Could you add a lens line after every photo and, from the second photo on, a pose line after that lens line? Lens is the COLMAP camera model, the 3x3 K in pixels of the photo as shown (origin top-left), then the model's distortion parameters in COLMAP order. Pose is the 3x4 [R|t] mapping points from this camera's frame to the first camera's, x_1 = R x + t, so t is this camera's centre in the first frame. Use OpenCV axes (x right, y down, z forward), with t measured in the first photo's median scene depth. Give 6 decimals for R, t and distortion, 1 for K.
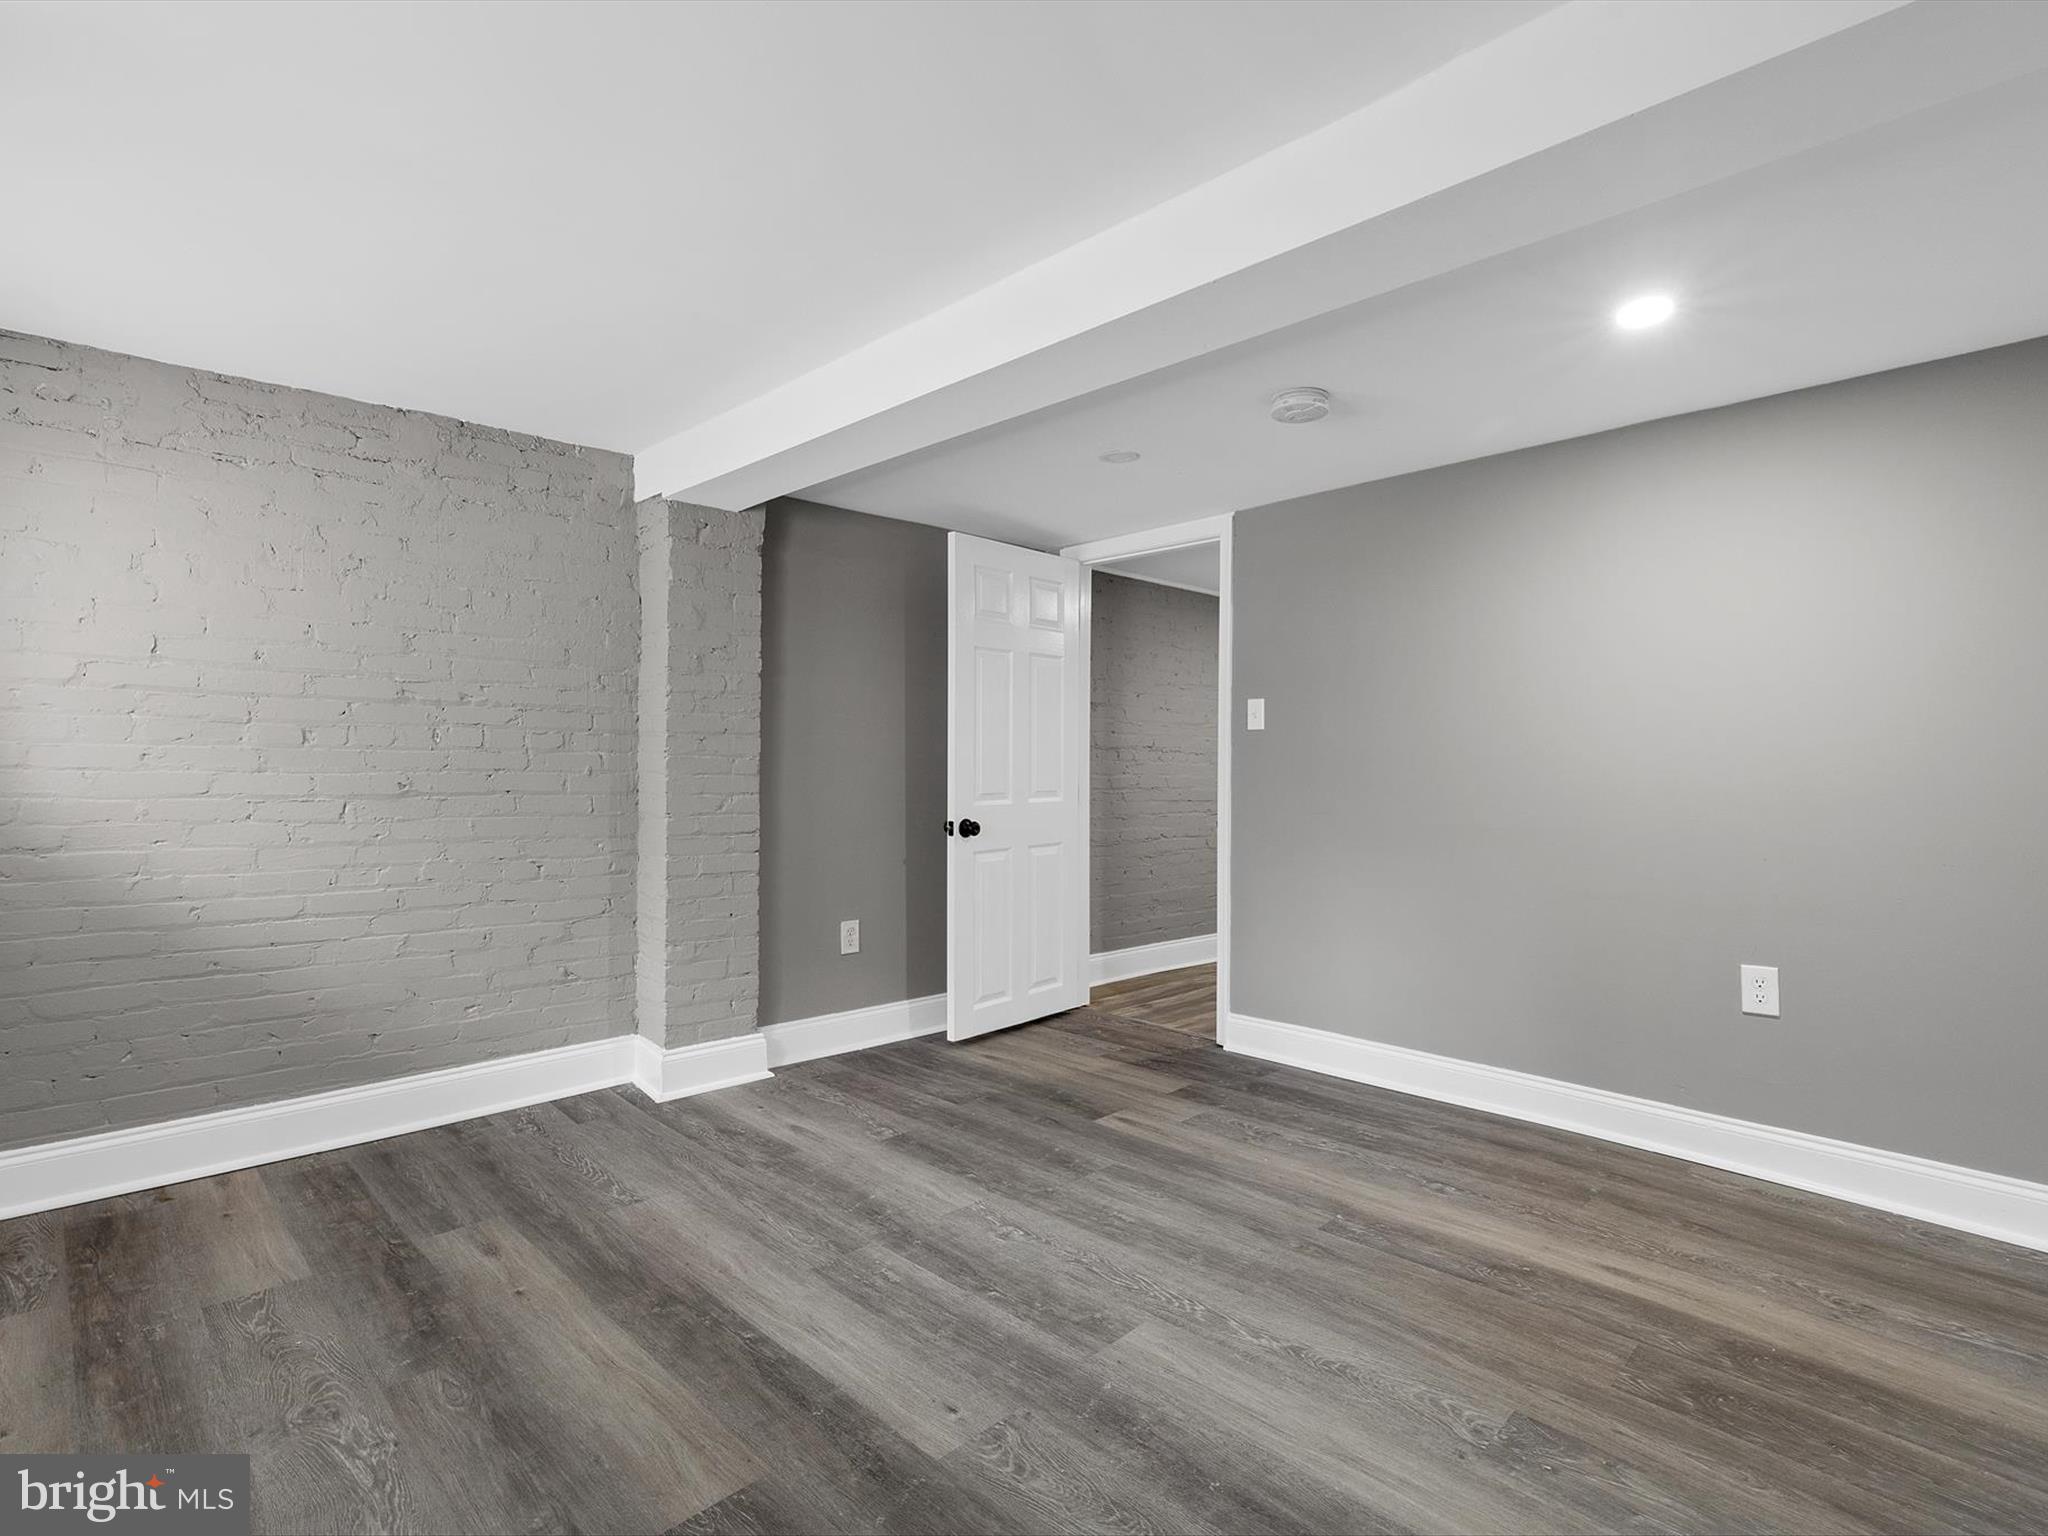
lens RADIAL K [[1049.6, 0, 1024.6], [0, 1049.6, 766.3], [0, 0, 1]] dist [0.003713, -0.000291]
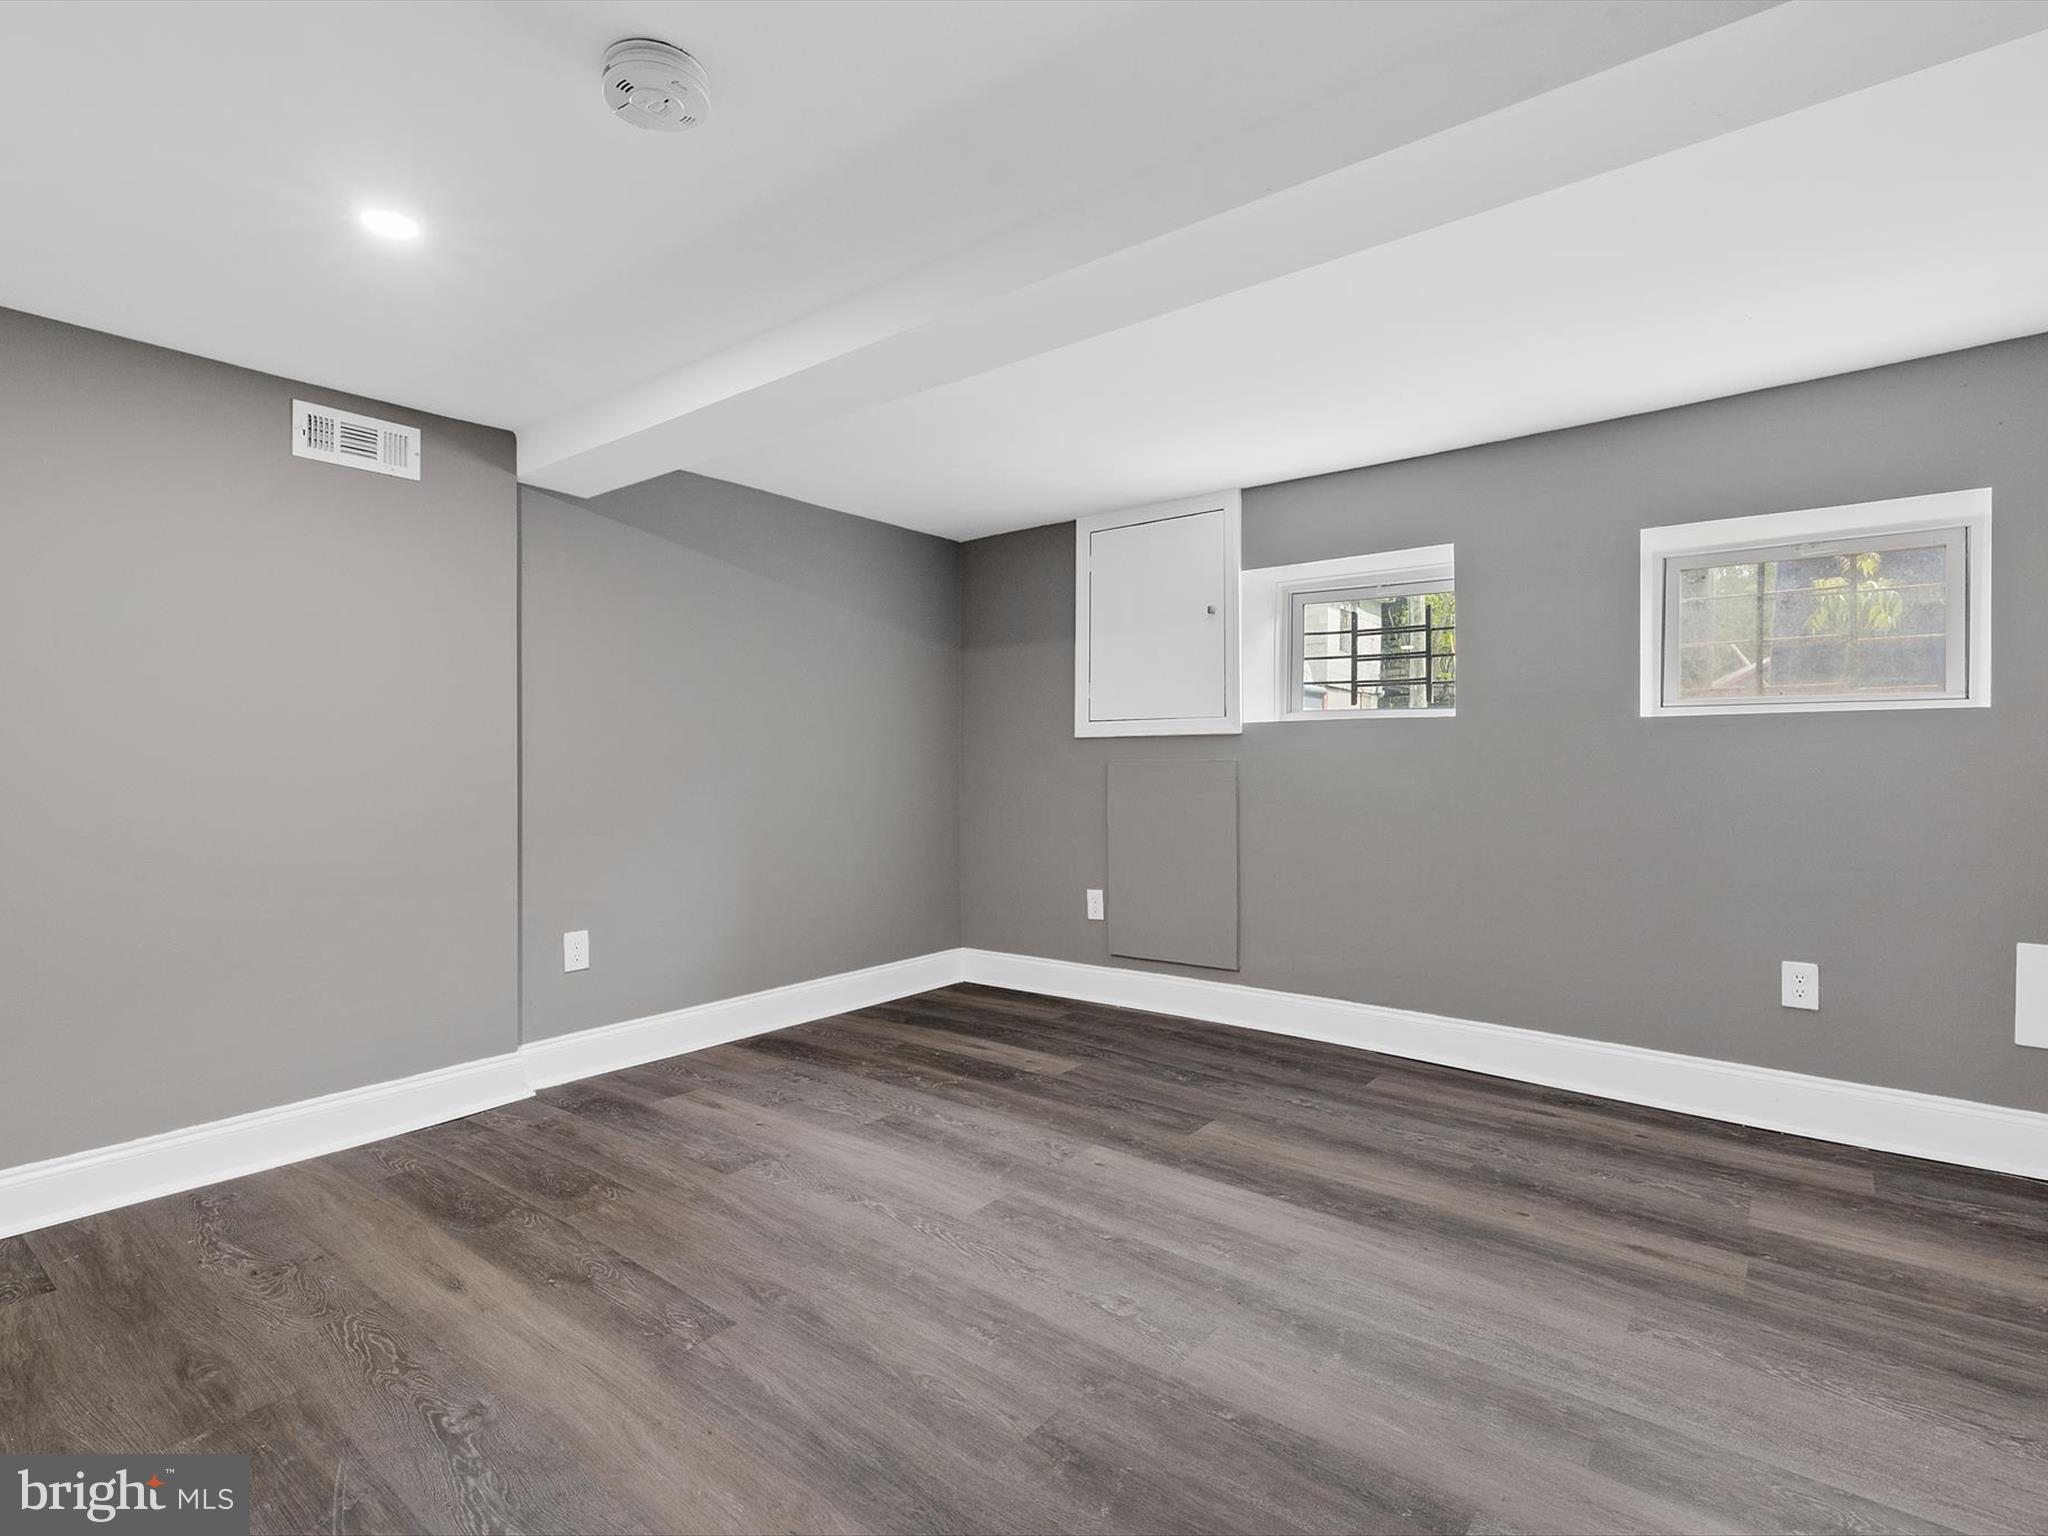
lens RADIAL K [[1049.6, 0, 1022.7], [0, 1049.6, 764.3], [0, 0, 1]] dist [0.003713, -0.000291]
pose [[-0.994156, 0.000475, -0.107956, 0.165330], [-0.000327, 0.999973, 0.007407, 0.013571], [0.107956, 0.007399, -0.994128, 2.002368]]
